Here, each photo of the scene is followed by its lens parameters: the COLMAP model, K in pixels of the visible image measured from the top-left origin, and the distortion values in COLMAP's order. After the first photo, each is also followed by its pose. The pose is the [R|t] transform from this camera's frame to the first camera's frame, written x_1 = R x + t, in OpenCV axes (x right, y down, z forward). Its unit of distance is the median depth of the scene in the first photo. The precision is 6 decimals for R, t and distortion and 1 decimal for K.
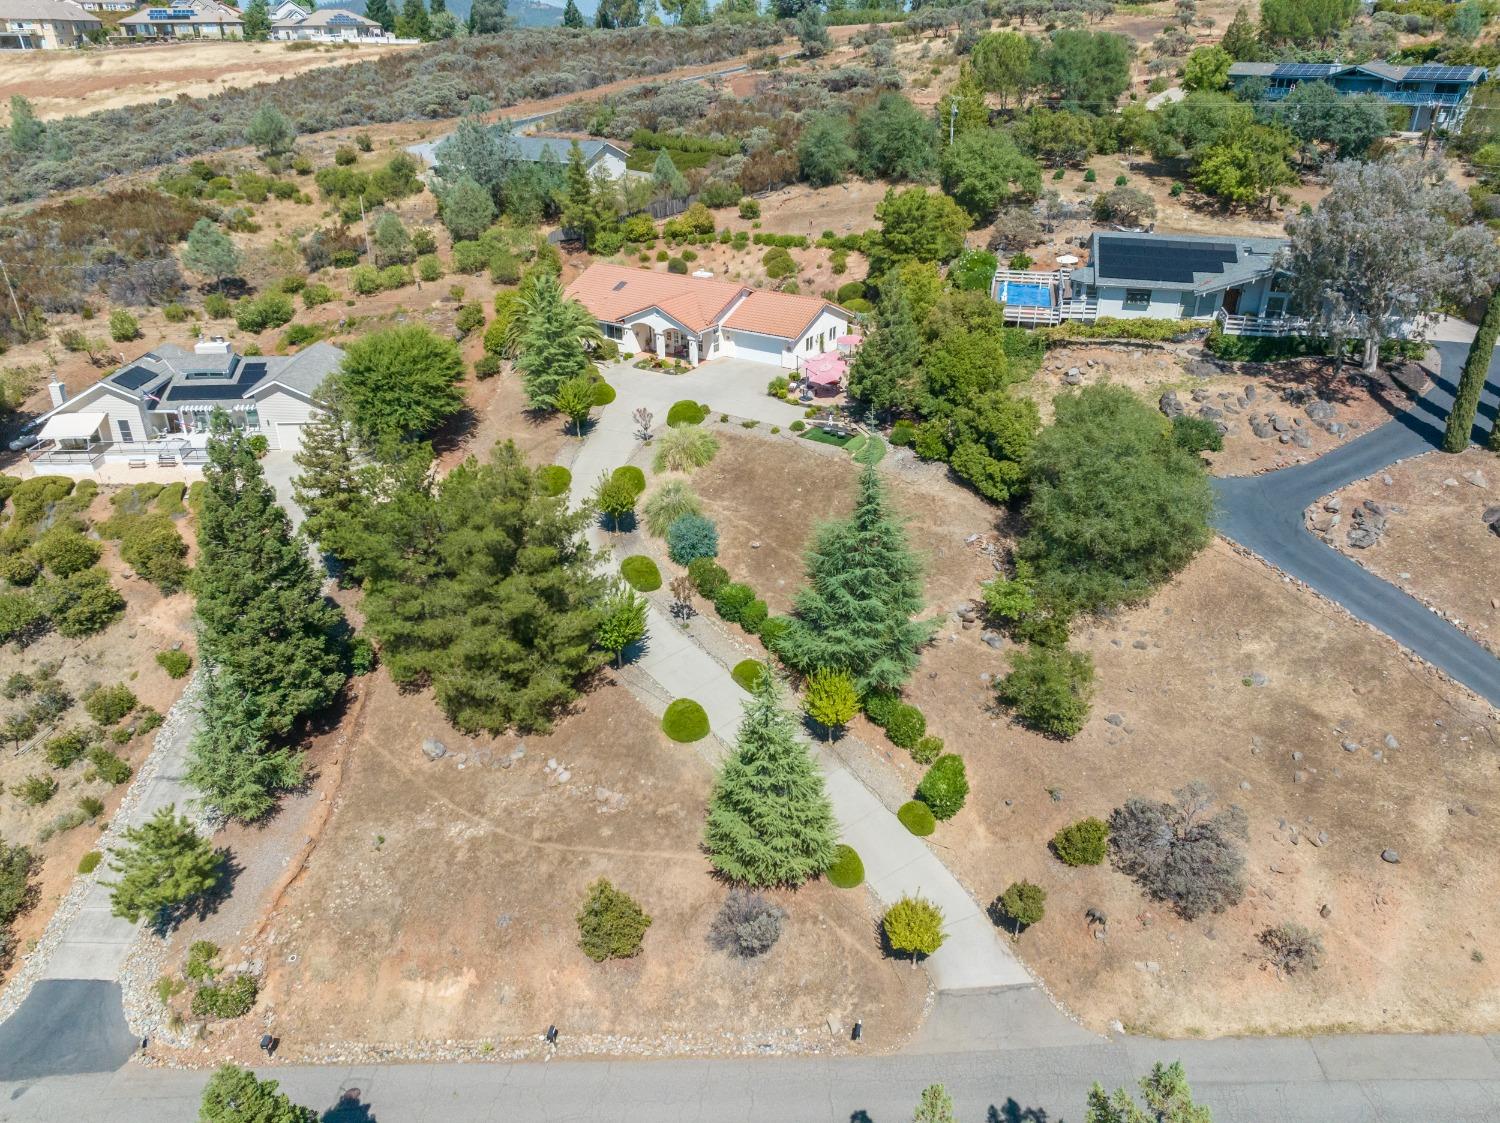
lens RADIAL K [[1047.9, 0, 756.9], [0, 1047.9, 557.8], [0, 0, 1]] dist [-0.029214, -0.003747]
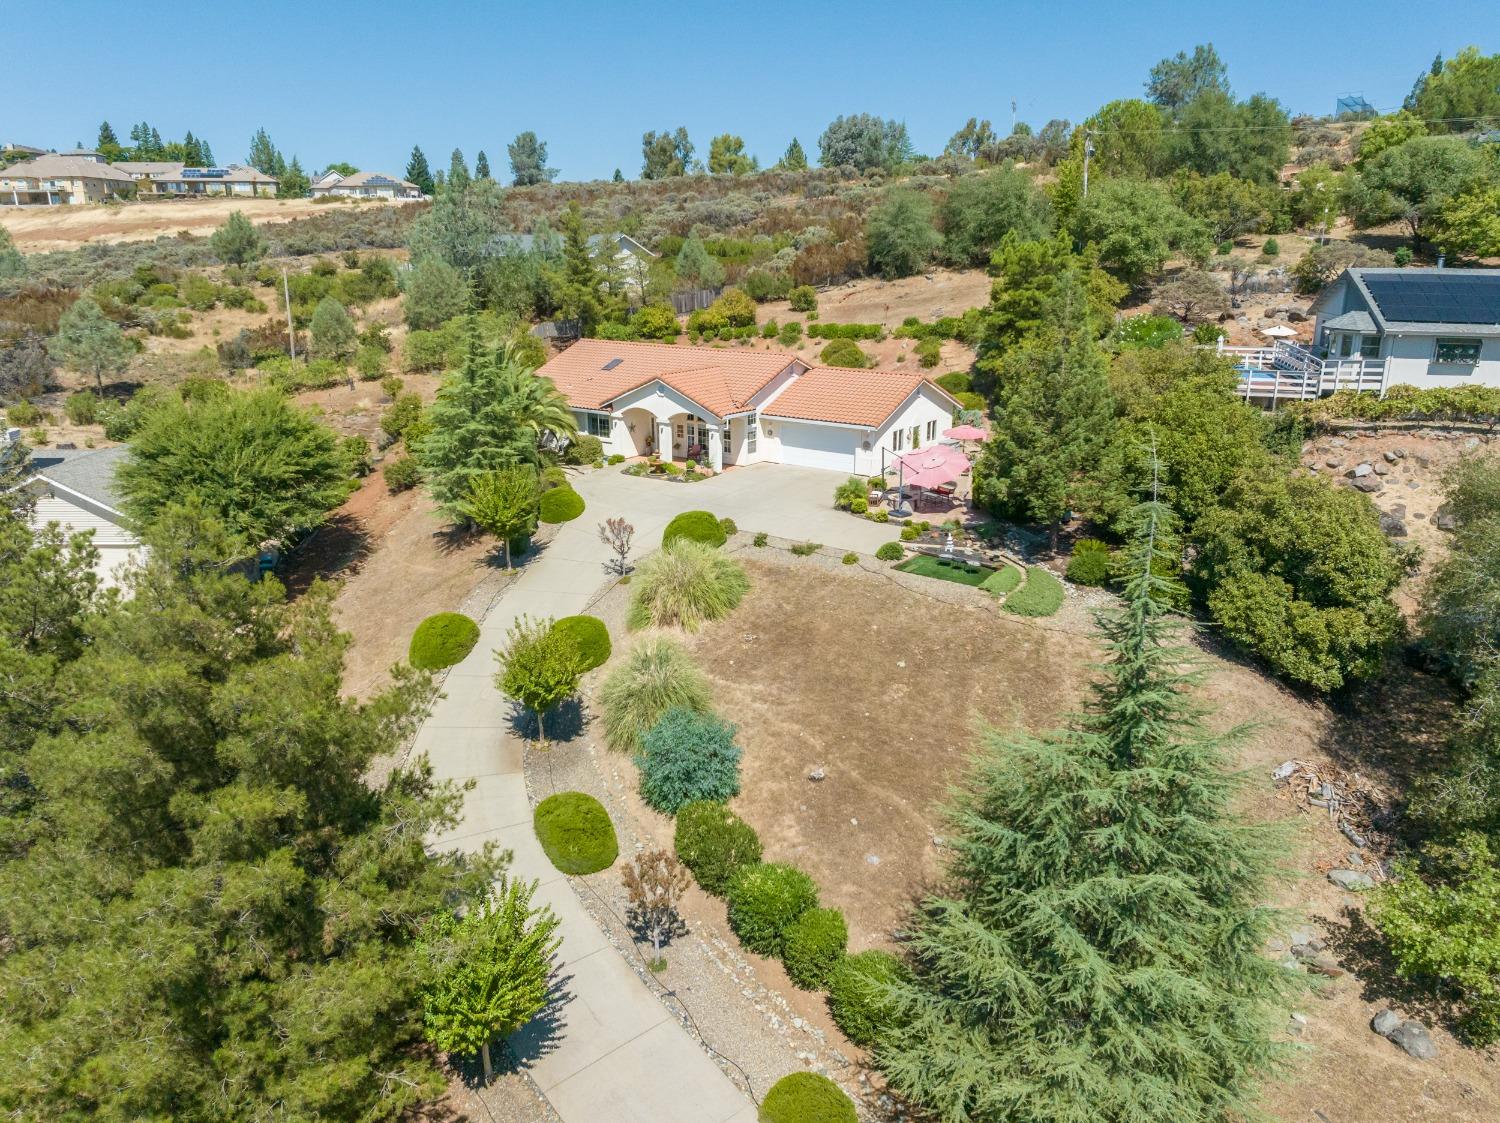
lens RADIAL K [[1047.9, 0, 756.9], [0, 1047.9, 557.8], [0, 0, 1]] dist [-0.029214, -0.003747]
pose [[0.998998, 0.013179, -0.042763, -0.007541], [-0.020721, 0.983261, -0.181023, -0.017735], [0.039661, 0.181728, 0.982549, 0.395675]]
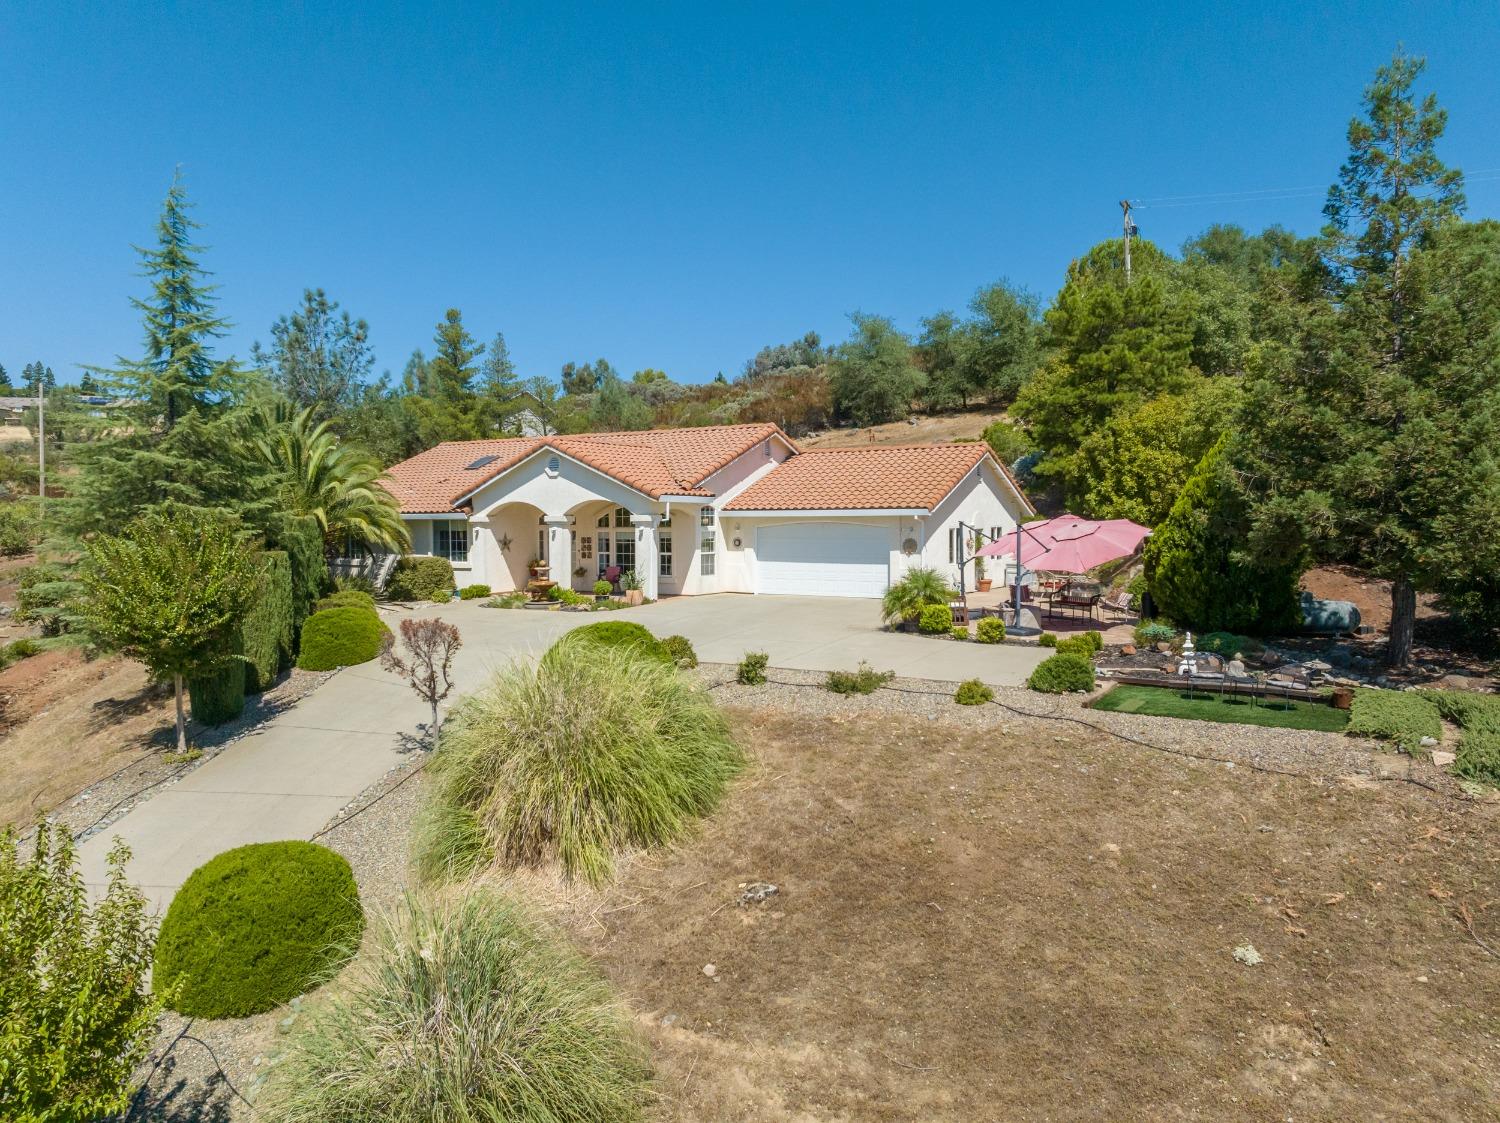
lens RADIAL K [[1047.9, 0, 756.9], [0, 1047.9, 557.8], [0, 0, 1]] dist [-0.029214, -0.003747]
pose [[0.999488, -0.004640, 0.031670, -0.034376], [0.017454, 0.908394, -0.417751, -0.045373], [-0.026830, 0.418090, 0.908009, 0.681013]]
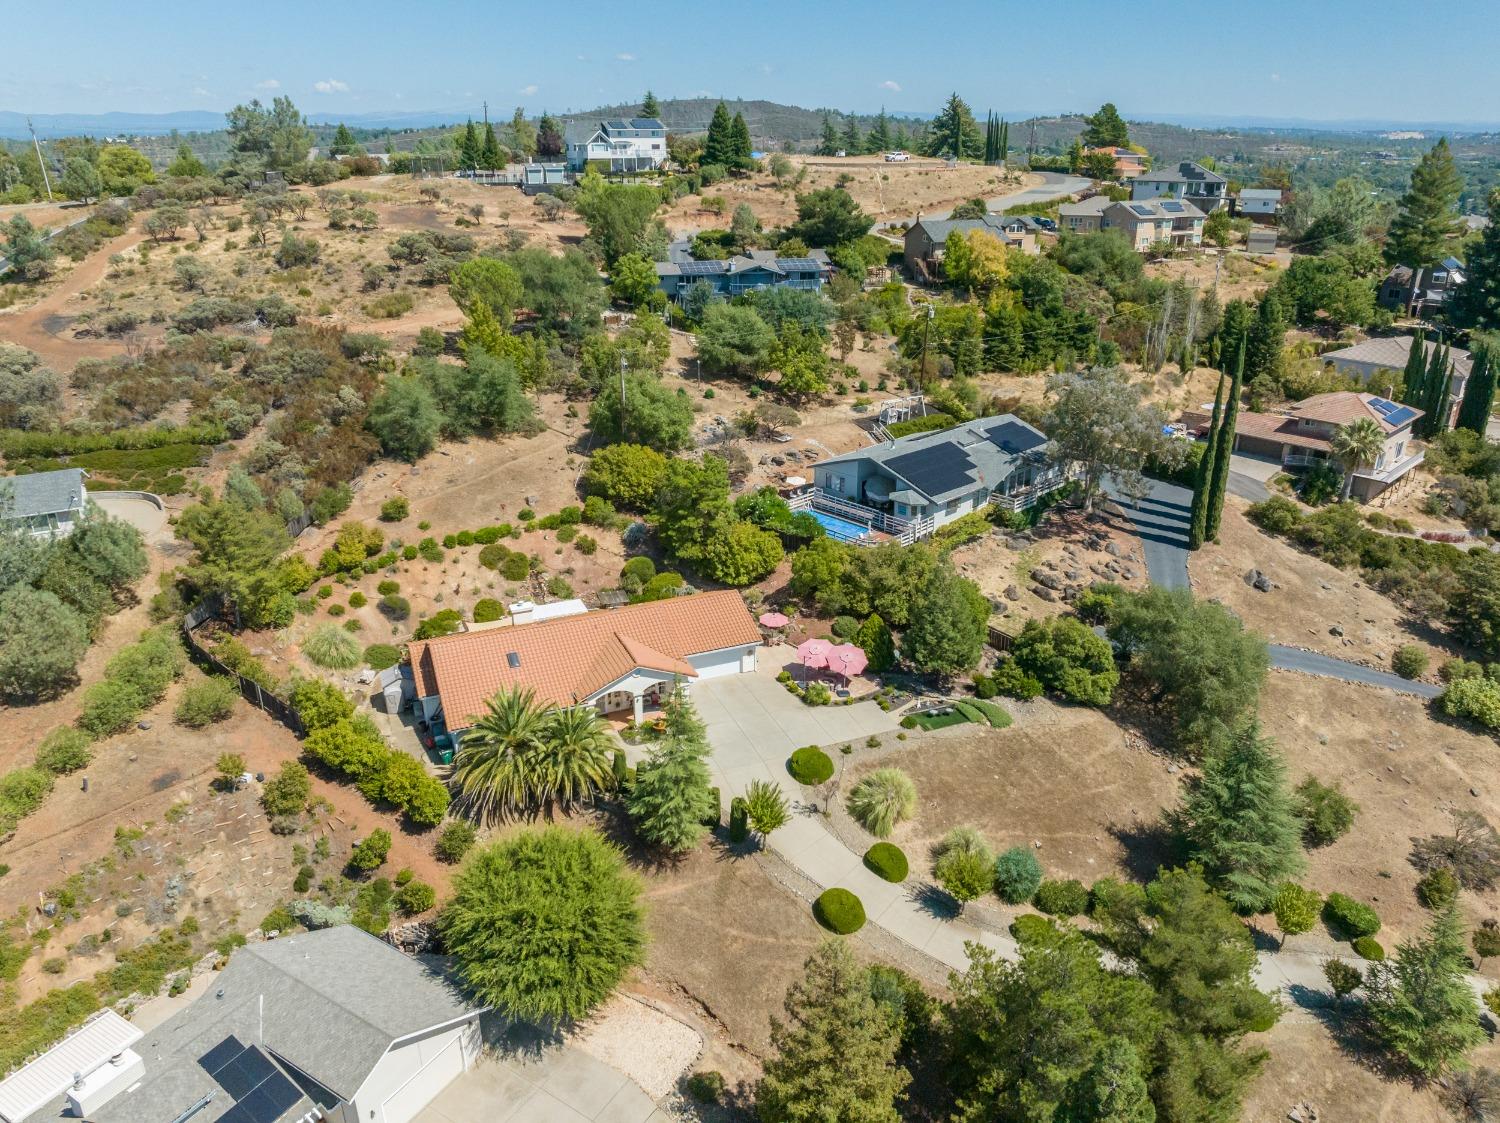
lens RADIAL K [[1047.9, 0, 756.9], [0, 1047.9, 557.8], [0, 0, 1]] dist [-0.029214, -0.003747]
pose [[0.545946, -0.312458, 0.777376, -0.671706], [0.376944, 0.920247, 0.105158, -0.377140], [-0.748235, 0.235617, 0.620185, 0.401399]]
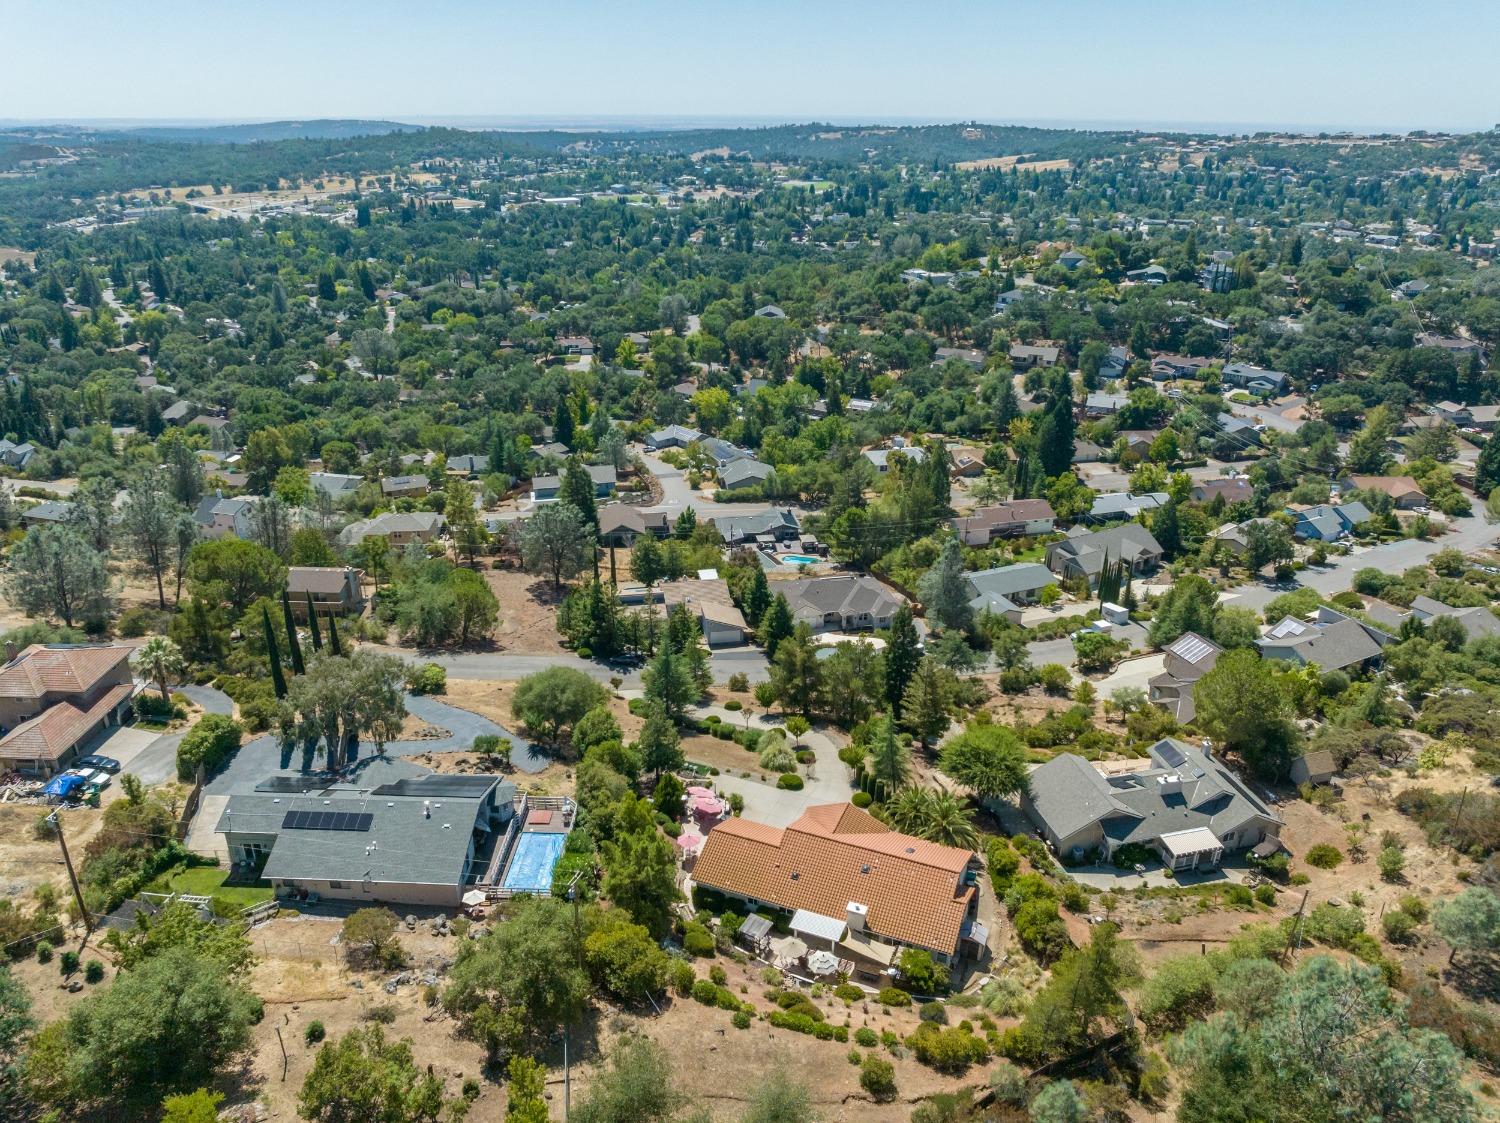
lens RADIAL K [[1047.9, 0, 756.9], [0, 1047.9, 557.8], [0, 0, 1]] dist [-0.029214, -0.003747]
pose [[-0.981286, 0.075708, -0.177048, 0.207131], [-0.090790, 0.628932, 0.772141, -1.379672], [0.169808, 0.773766, -0.610289, 1.531487]]
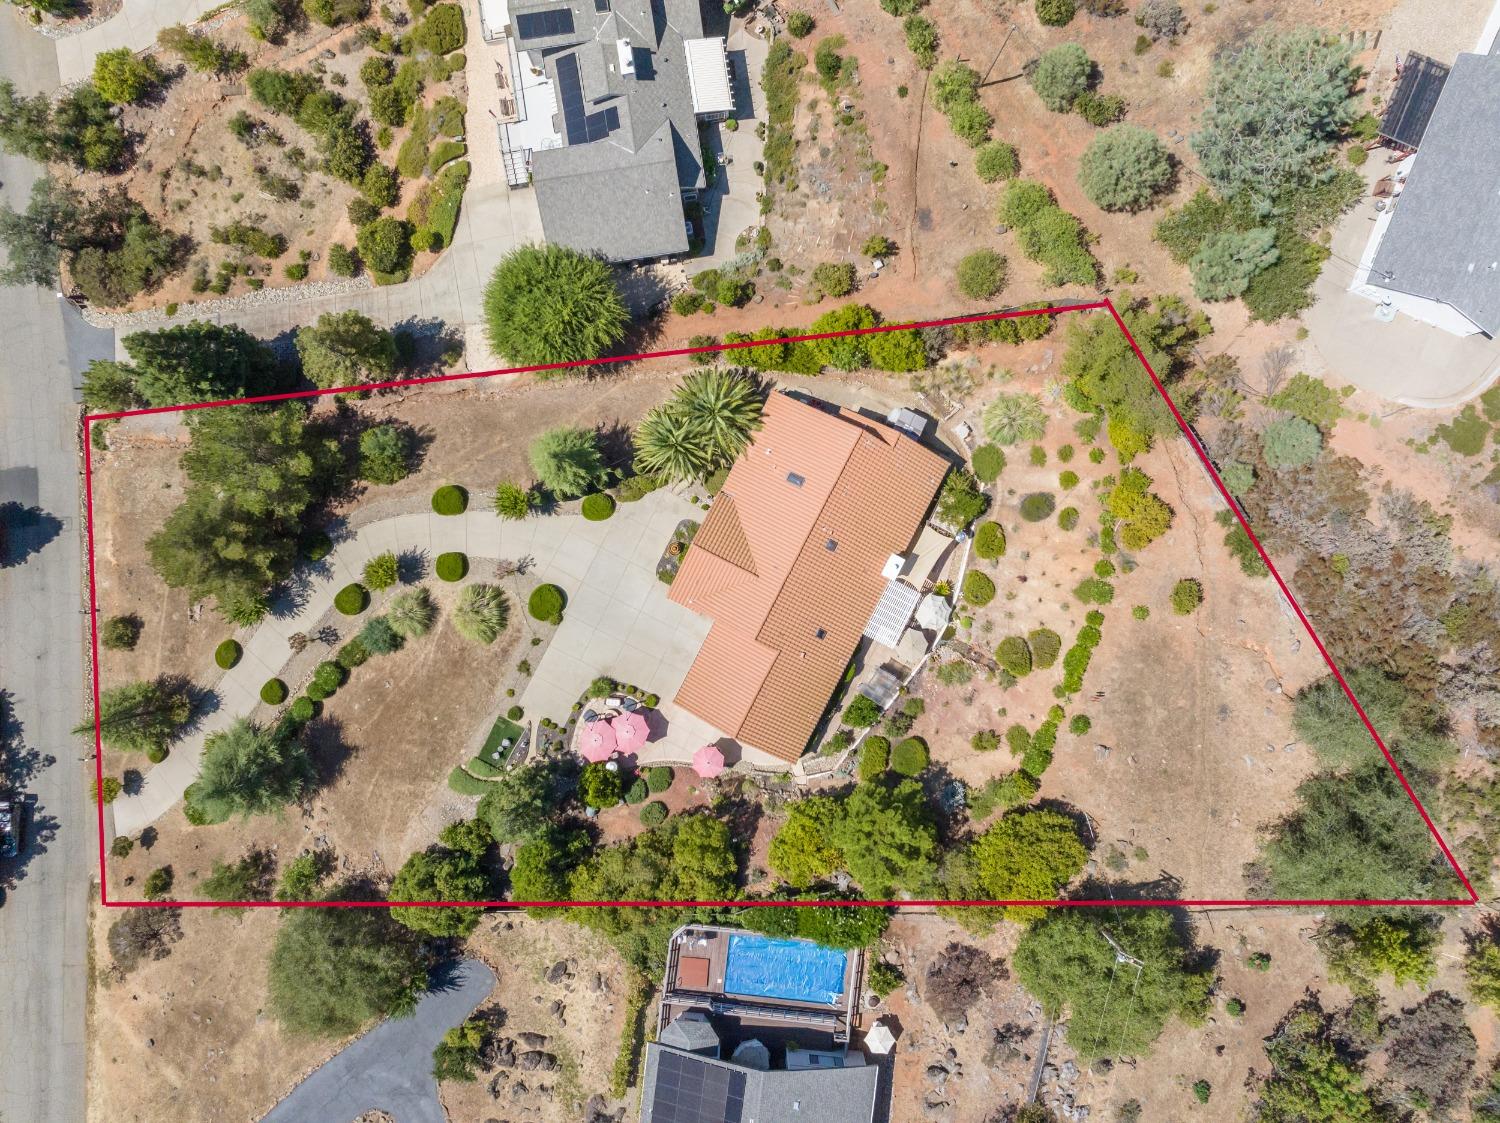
lens RADIAL K [[1047.9, 0, 756.9], [0, 1047.9, 557.8], [0, 0, 1]] dist [-0.029214, -0.003747]
pose [[0.112347, 0.993661, 0.003942, -0.085260], [-0.454219, 0.047827, 0.889605, -1.055807], [0.883778, -0.101735, 0.456713, 0.656862]]
